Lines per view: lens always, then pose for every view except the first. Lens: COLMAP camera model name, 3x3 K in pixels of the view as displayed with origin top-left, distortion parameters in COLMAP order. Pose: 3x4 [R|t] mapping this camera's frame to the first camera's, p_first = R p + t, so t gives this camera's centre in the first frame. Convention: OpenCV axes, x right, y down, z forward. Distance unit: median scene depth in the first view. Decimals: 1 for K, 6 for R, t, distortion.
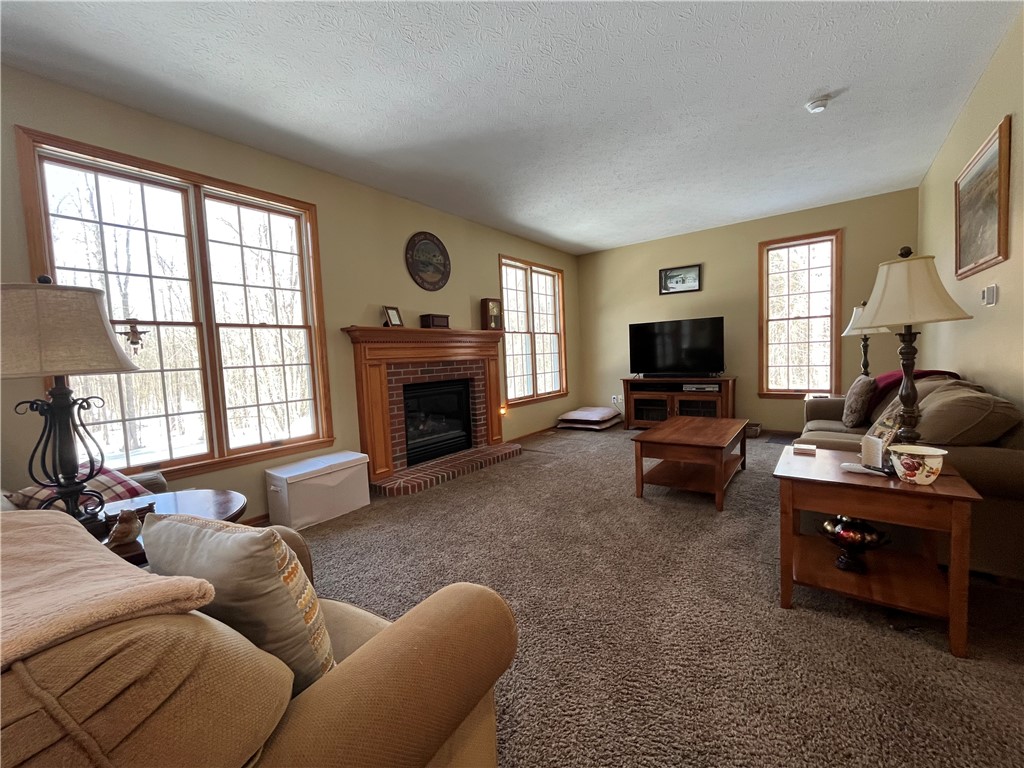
lens RADIAL K [[414.9, 0, 511.7], [0, 414.9, 382.7], [0, 0, 1]] dist [-0.004233, -0.000548]
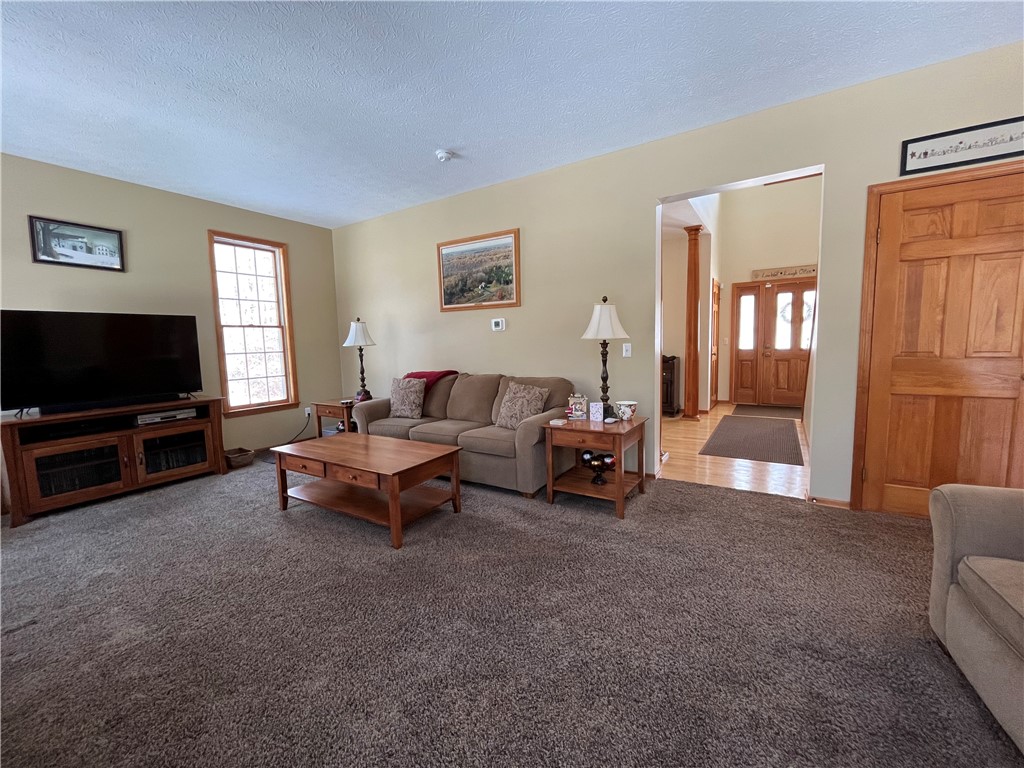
lens RADIAL K [[414.9, 0, 513.3], [0, 414.9, 384.8], [0, 0, 1]] dist [-0.004233, -0.000548]
pose [[-0.081378, -0.056238, 0.995095, -0.305424], [0.095936, 0.993329, 0.063984, -0.032567], [-0.992055, 0.100673, -0.075440, 0.547375]]
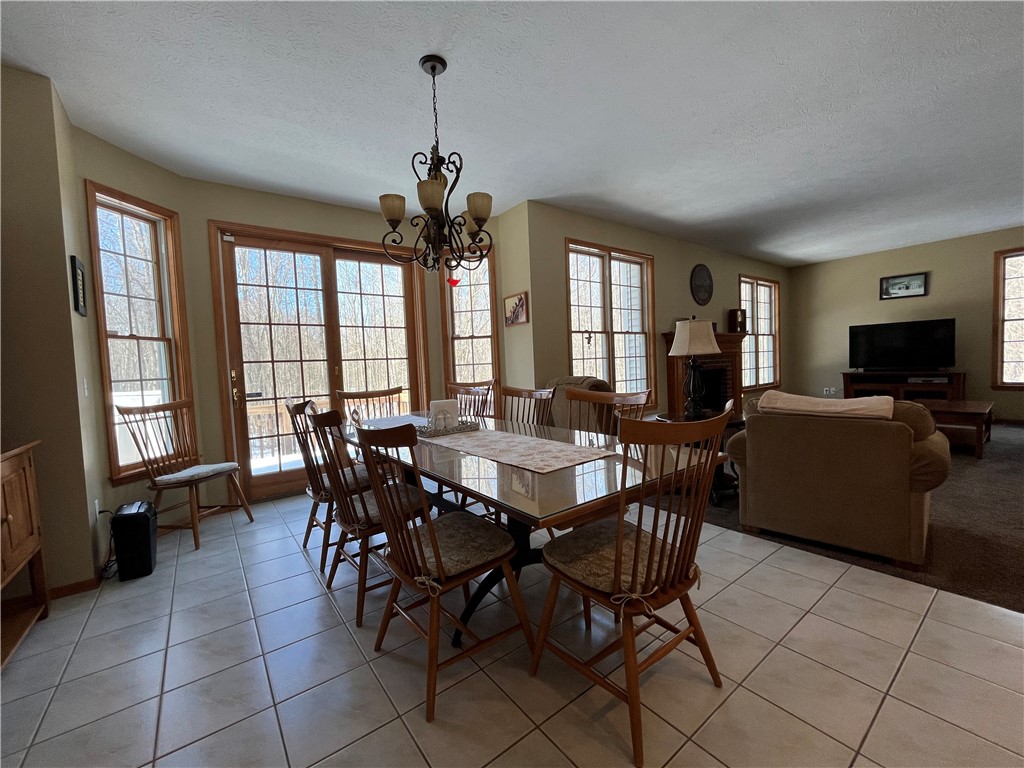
lens RADIAL K [[414.9, 0, 508.2], [0, 414.9, 384.0], [0, 0, 1]] dist [-0.004233, -0.000548]
pose [[0.963106, 0.016984, -0.268585, -0.408521], [-0.018156, 0.999833, -0.001880, 0.052390], [0.268509, 0.006687, 0.963254, -0.475494]]
